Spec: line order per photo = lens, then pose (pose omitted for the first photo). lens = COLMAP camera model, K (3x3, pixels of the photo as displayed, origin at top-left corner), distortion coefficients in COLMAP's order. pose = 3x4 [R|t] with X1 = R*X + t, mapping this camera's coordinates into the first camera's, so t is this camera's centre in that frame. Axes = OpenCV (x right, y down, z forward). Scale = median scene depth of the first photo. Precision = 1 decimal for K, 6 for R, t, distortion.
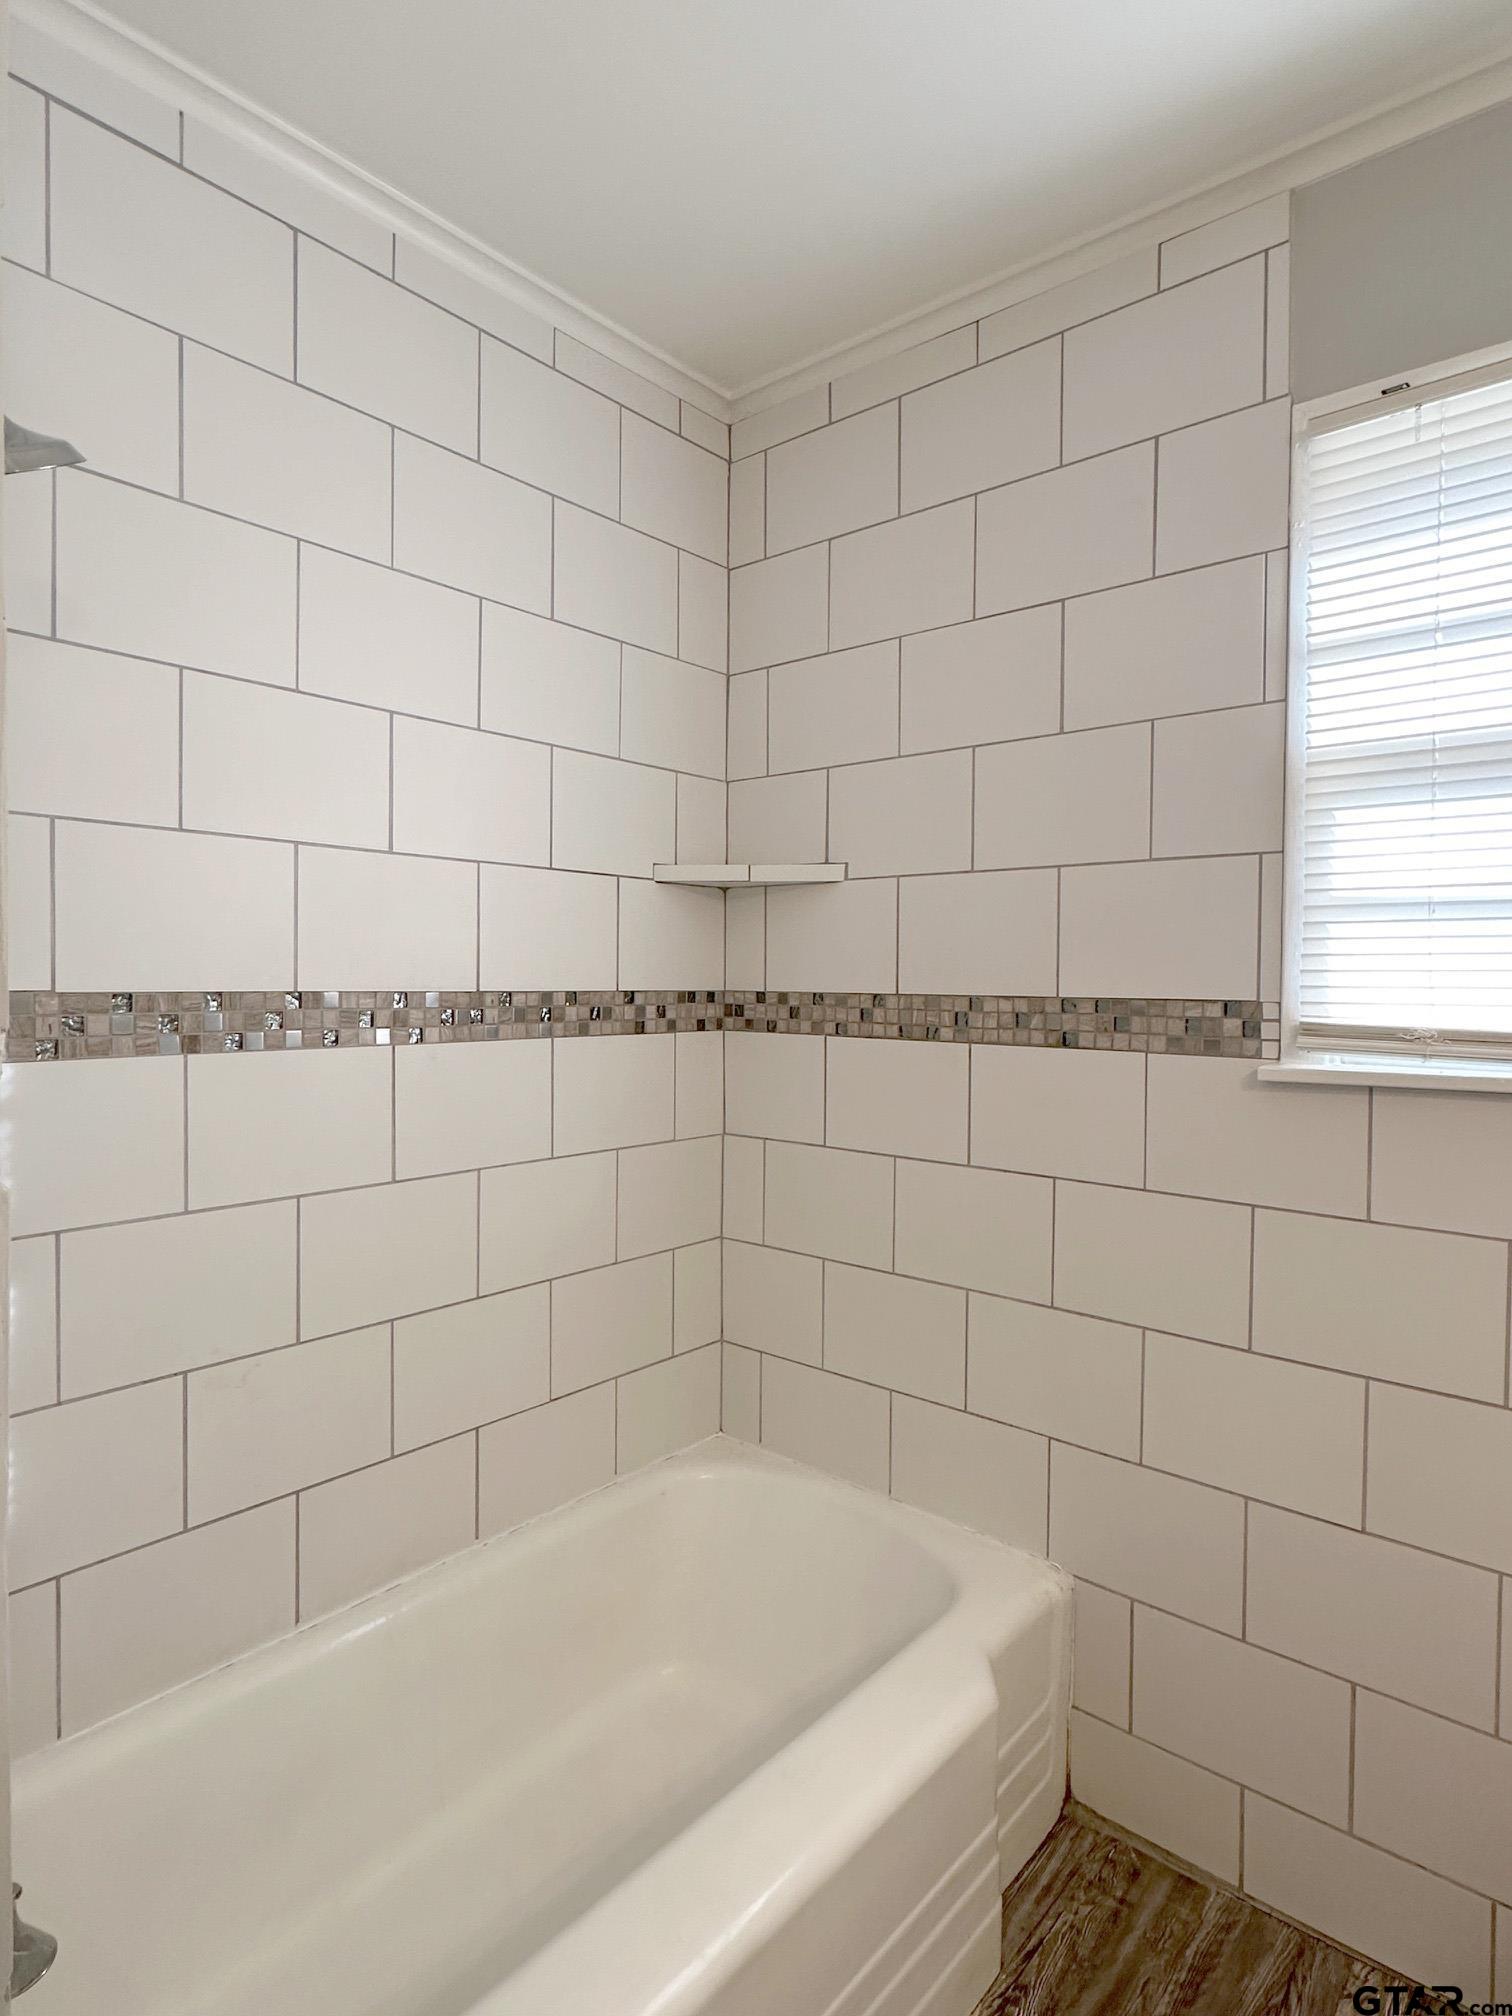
lens RADIAL K [[1106.6, 0, 754.1], [0, 1106.6, 1003.8], [0, 0, 1]] dist [-0.002544, 0.002487]
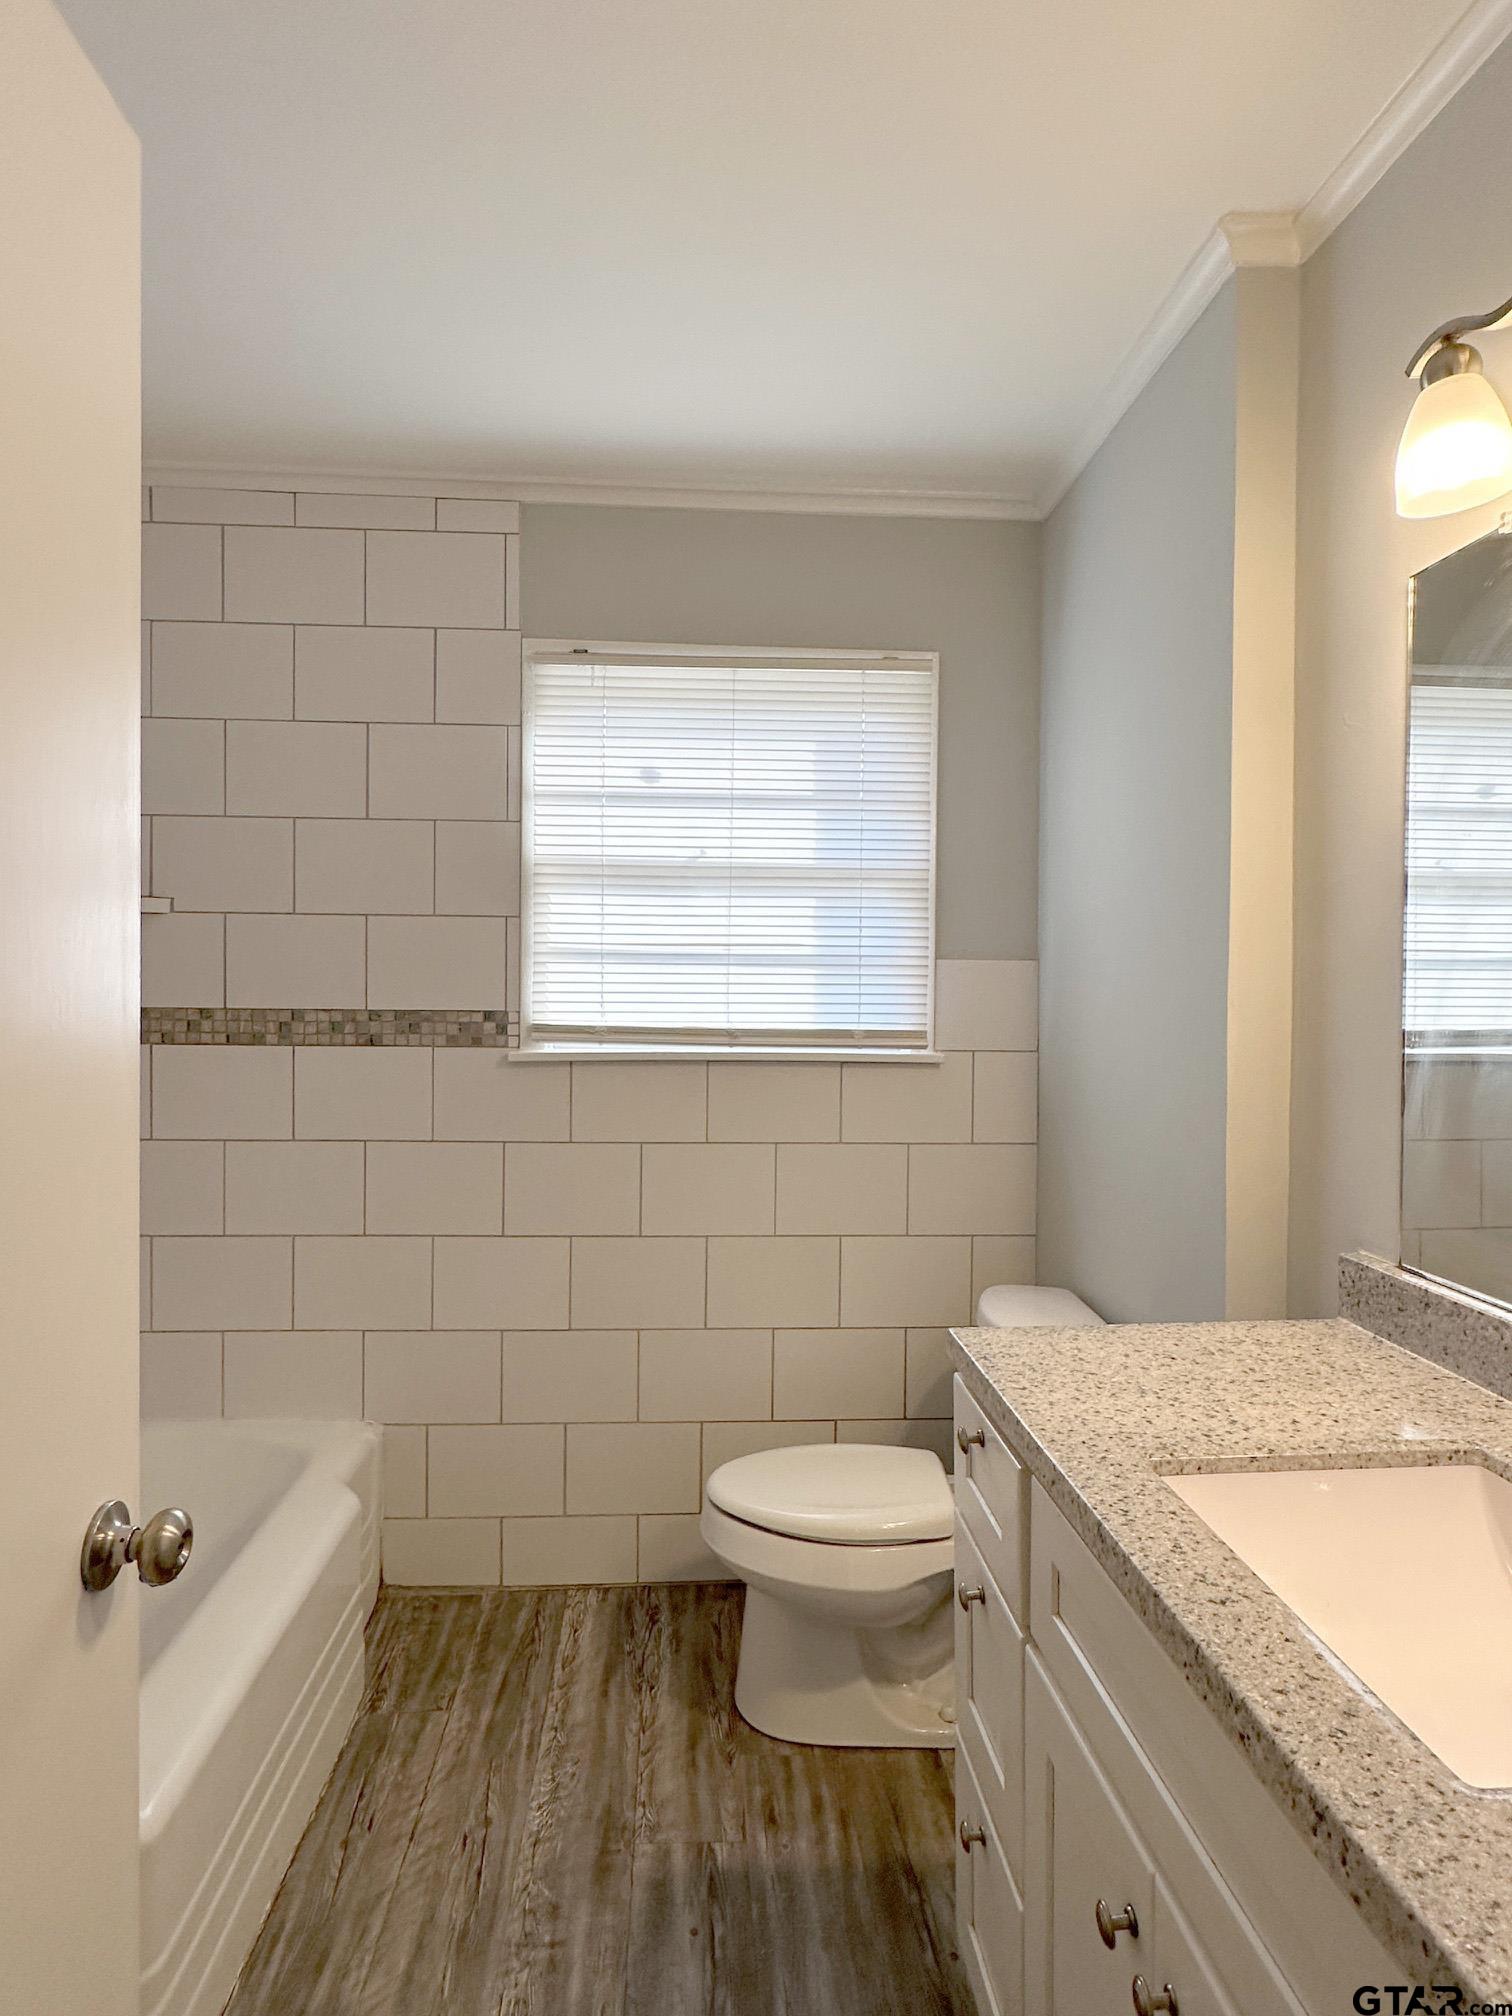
lens RADIAL K [[1106.6, 0, 753.1], [0, 1106.6, 1002.7], [0, 0, 1]] dist [-0.002544, 0.002487]
pose [[0.710589, -0.011114, 0.703520, -0.377185], [0.011685, 0.999924, 0.003994, -0.015447], [-0.703510, 0.005383, 0.710665, -0.340605]]
